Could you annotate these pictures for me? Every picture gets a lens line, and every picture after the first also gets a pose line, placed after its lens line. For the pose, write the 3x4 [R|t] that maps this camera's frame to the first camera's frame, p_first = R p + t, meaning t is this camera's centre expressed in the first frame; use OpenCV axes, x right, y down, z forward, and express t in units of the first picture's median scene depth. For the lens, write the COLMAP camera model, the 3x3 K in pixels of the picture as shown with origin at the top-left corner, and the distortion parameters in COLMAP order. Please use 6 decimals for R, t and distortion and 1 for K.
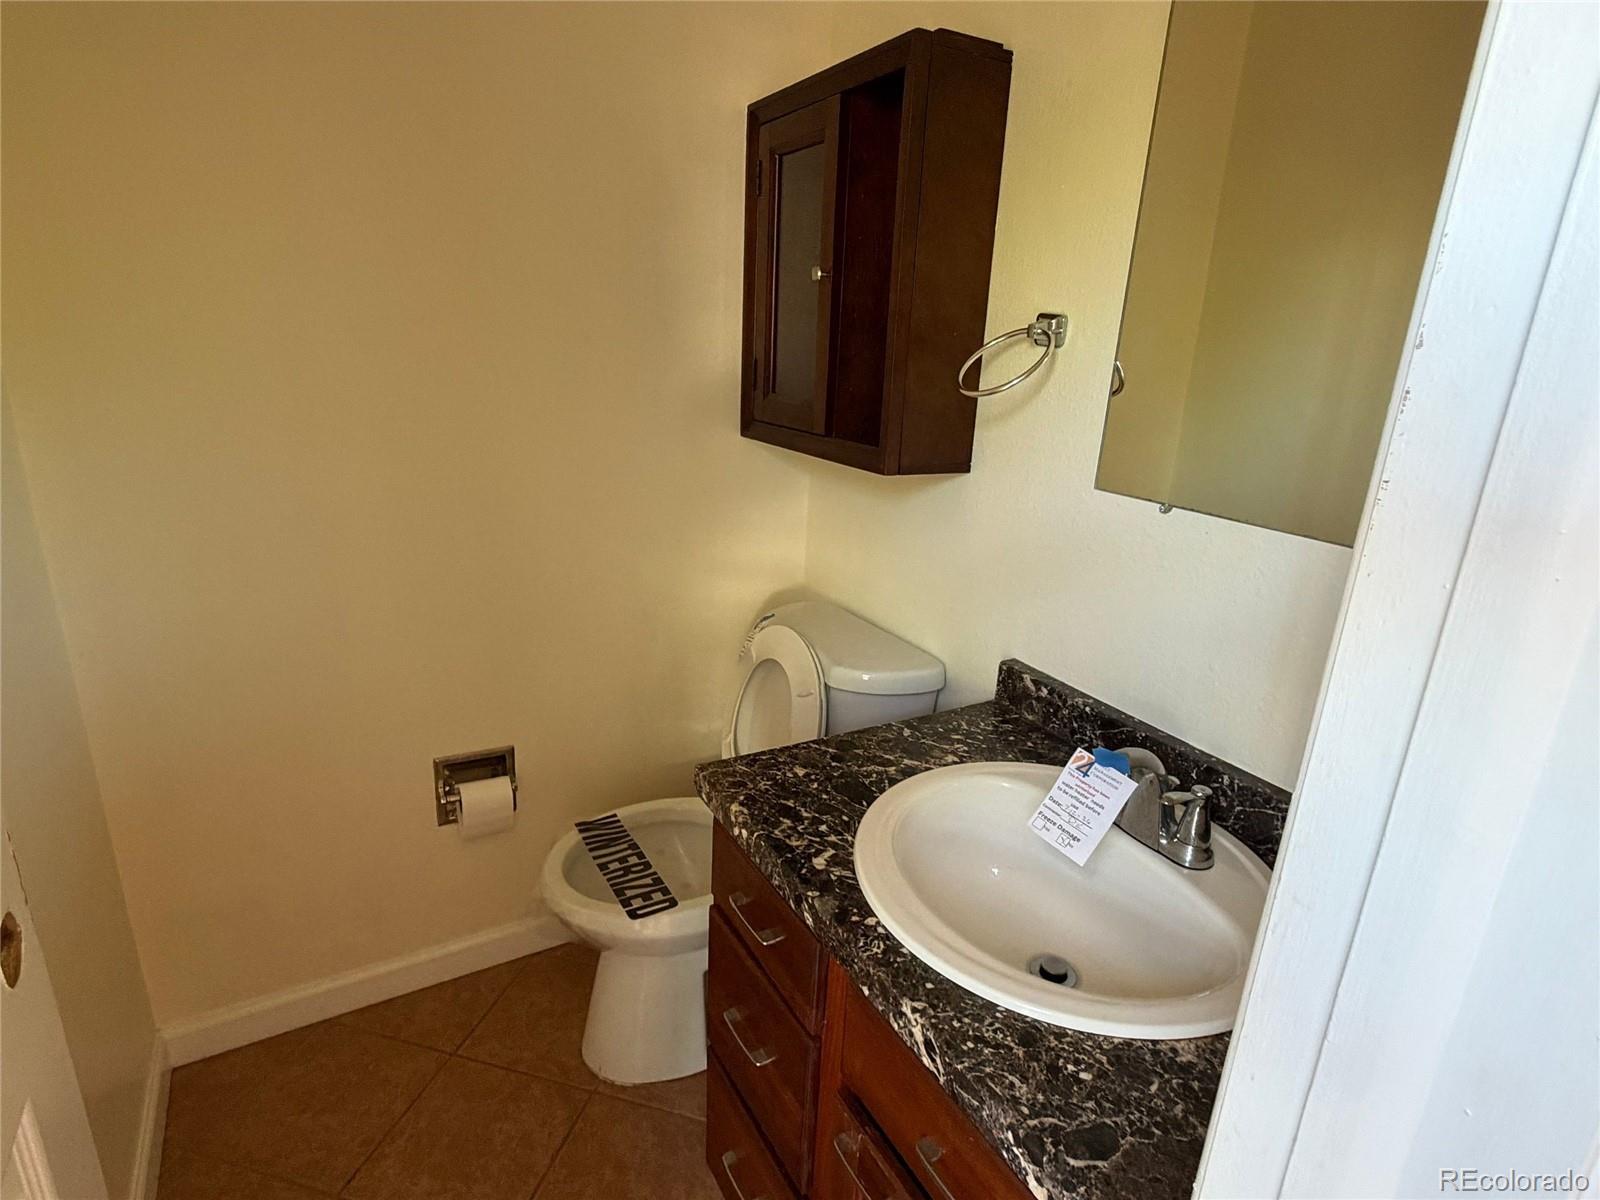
lens RADIAL K [[850.6, 0, 800.0], [0, 850.6, 600.0], [0, 0, 1]] dist [-0.000098, -0.000034]
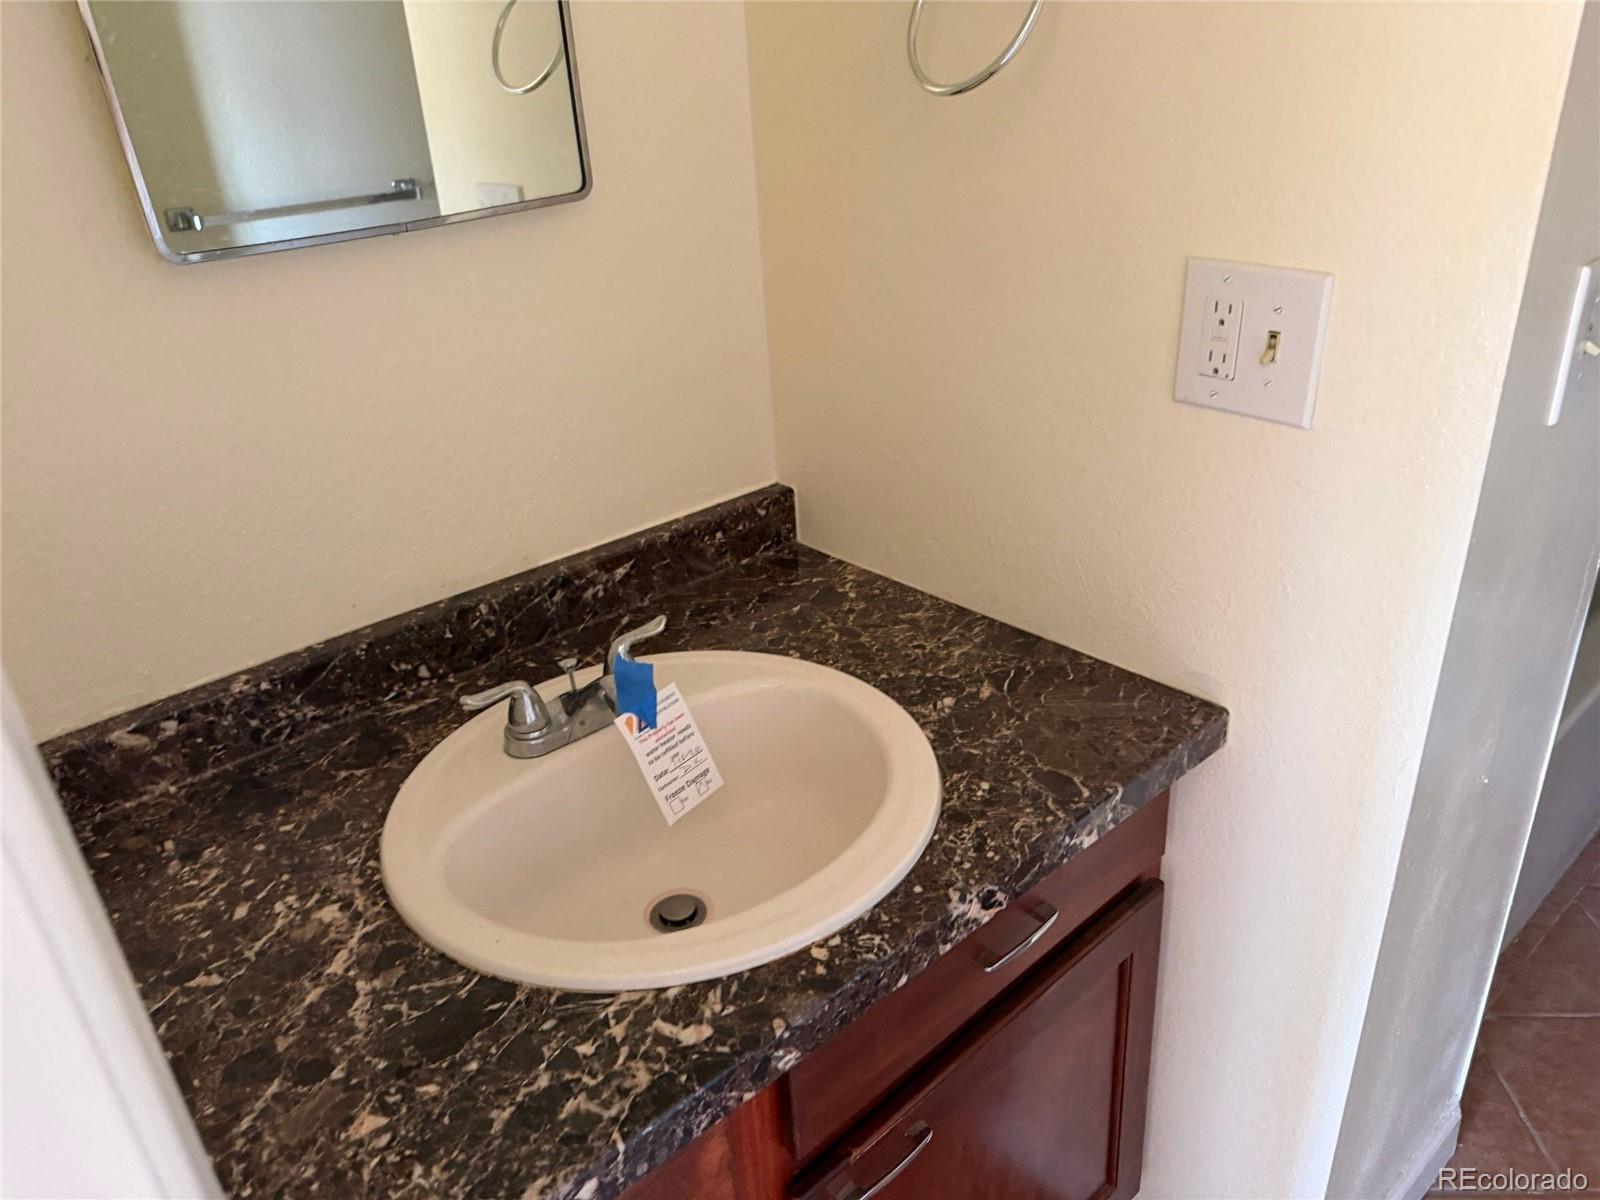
lens RADIAL K [[1131.5, 0, 800.0], [0, 1131.5, 600.0], [0, 0, 1]] dist [0.080370, -0.109968]
pose [[-0.199865, -0.445416, 0.872731, -0.494230], [0.351632, 0.798764, 0.488192, -0.256027], [-0.914554, 0.404452, -0.003022, 0.756478]]
